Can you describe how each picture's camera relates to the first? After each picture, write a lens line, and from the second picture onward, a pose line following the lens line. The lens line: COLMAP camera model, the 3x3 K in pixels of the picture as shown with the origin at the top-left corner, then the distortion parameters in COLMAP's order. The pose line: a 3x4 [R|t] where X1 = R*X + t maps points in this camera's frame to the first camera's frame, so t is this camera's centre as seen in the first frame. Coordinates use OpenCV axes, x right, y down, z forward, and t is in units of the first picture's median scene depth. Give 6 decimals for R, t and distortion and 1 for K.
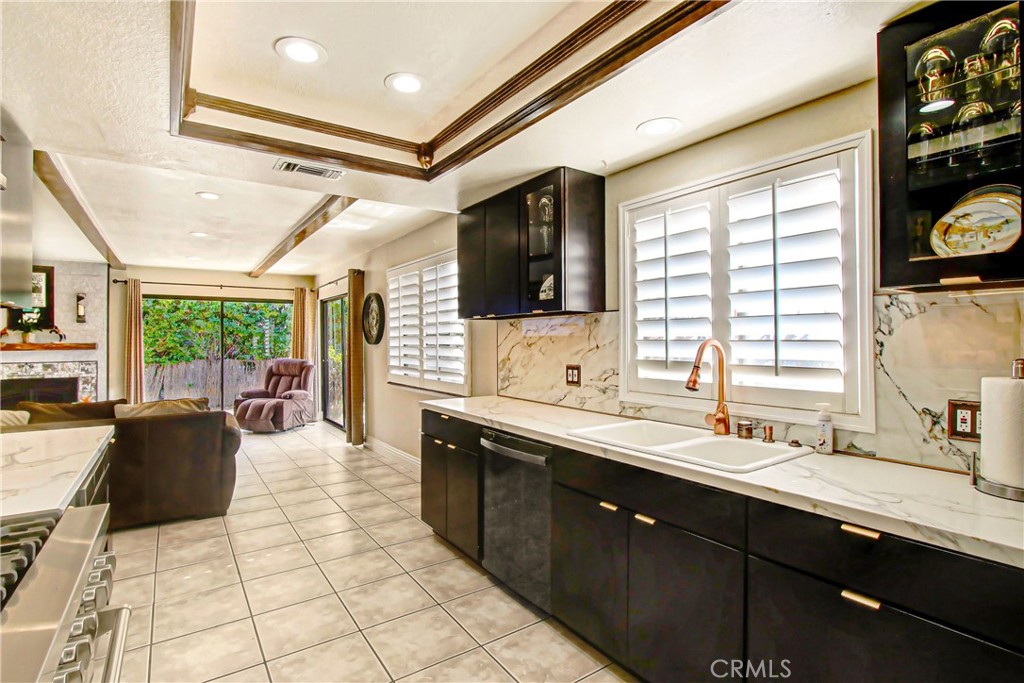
lens RADIAL K [[475.1, 0, 464.2], [0, 475.1, 340.9], [0, 0, 1]] dist [-0.014468, 0.001281]
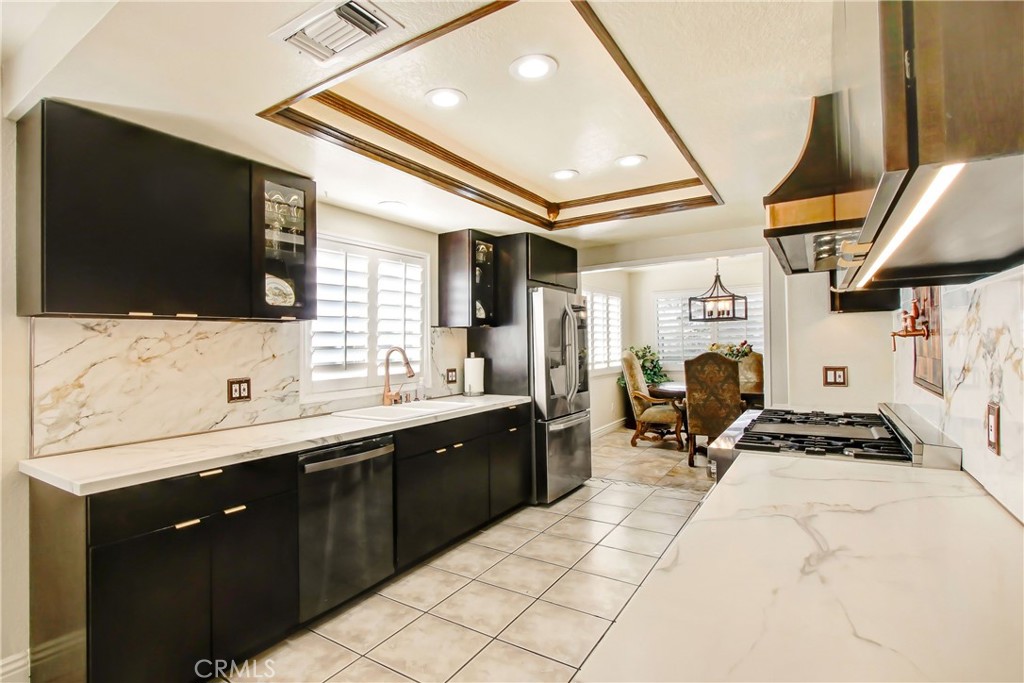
lens RADIAL K [[475.1, 0, 513.8], [0, 475.1, 334.5], [0, 0, 1]] dist [-0.014468, 0.001281]
pose [[-0.413009, 0.025203, 0.910378, -0.845112], [0.019271, 0.999635, -0.018931, -0.004966], [-0.910523, 0.009726, -0.413344, 0.962666]]
